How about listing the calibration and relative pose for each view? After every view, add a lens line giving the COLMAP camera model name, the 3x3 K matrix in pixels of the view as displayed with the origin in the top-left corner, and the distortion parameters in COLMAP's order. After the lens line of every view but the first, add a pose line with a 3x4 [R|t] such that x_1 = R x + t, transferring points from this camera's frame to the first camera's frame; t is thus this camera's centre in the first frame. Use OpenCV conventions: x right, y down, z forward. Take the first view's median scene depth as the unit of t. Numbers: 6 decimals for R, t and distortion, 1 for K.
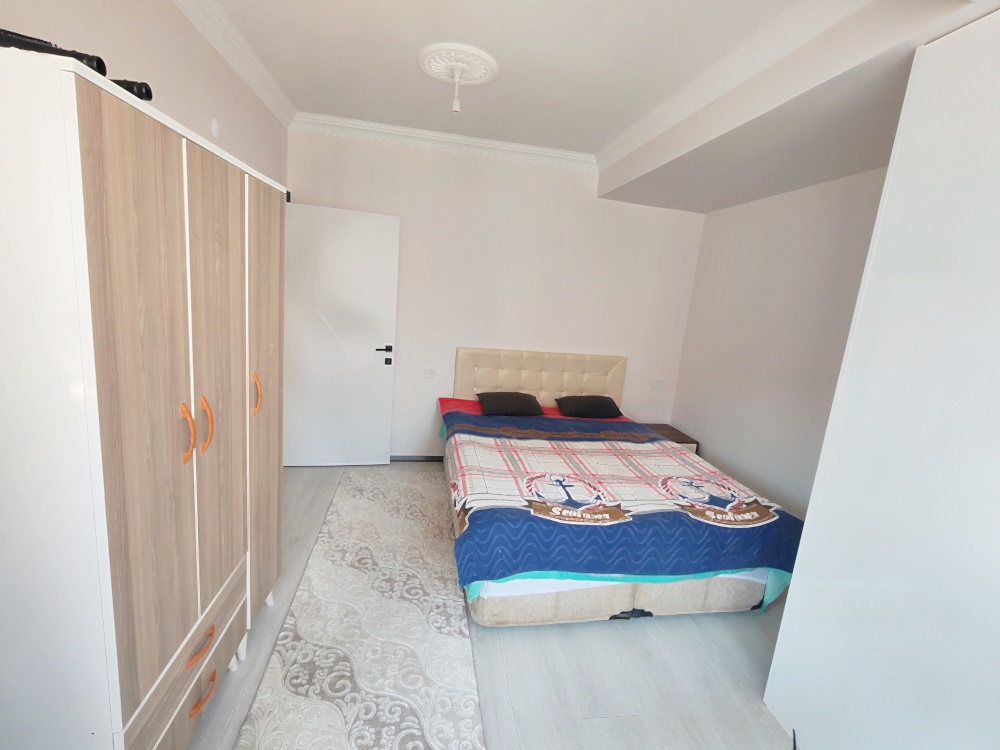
lens RADIAL K [[457.0, 0, 499.3], [0, 457.0, 376.7], [0, 0, 1]] dist [-0.002963, -0.000712]
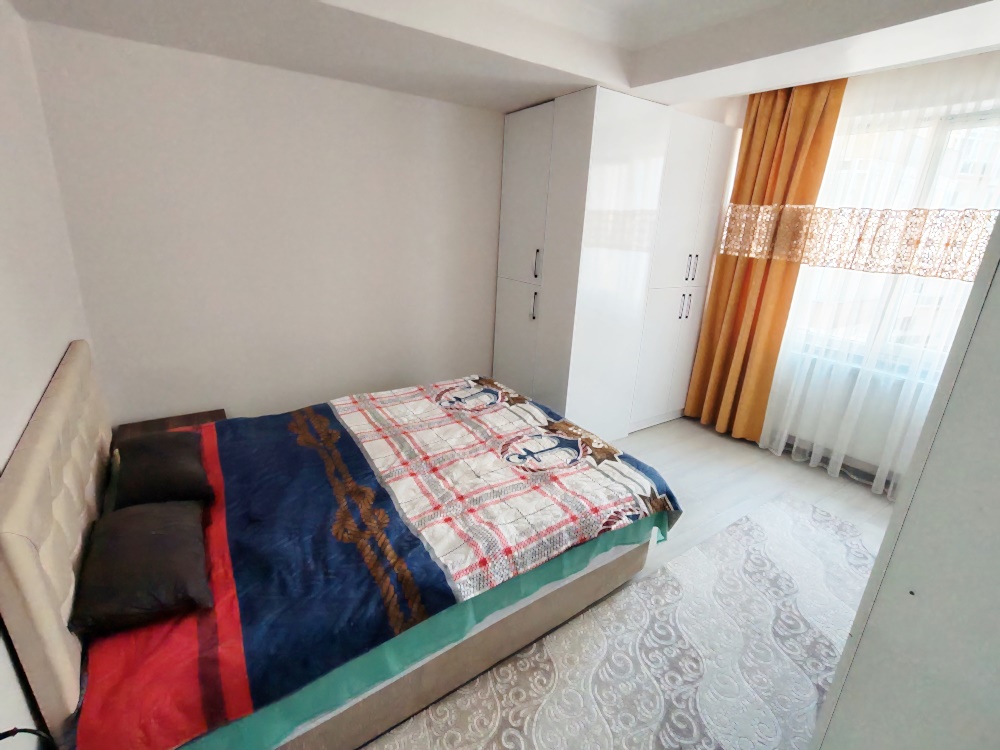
lens RADIAL K [[455.2, 0, 500.0], [0, 455.2, 375.0], [0, 0, 1]] dist [-0.004826, -0.000373]
pose [[-0.417896, -0.386922, 0.821982, -0.551252], [0.088380, 0.883168, 0.460656, -0.344860], [-0.904186, 0.265153, -0.334876, 1.390681]]
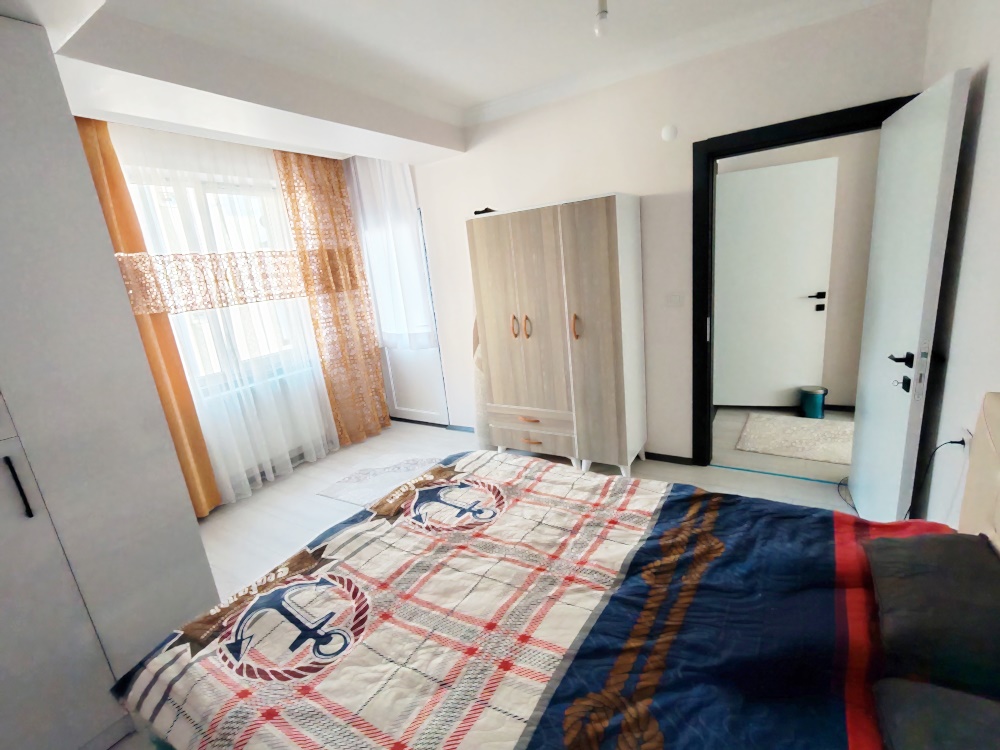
lens RADIAL K [[452.7, 0, 500.0], [0, 452.7, 375.0], [0, 0, 1]] dist [0.000637, 0.000200]
pose [[-0.660045, 0.168483, -0.732089, 0.676617], [-0.097377, 0.947115, 0.305764, -0.245613], [0.744888, 0.273107, -0.608732, 1.540397]]
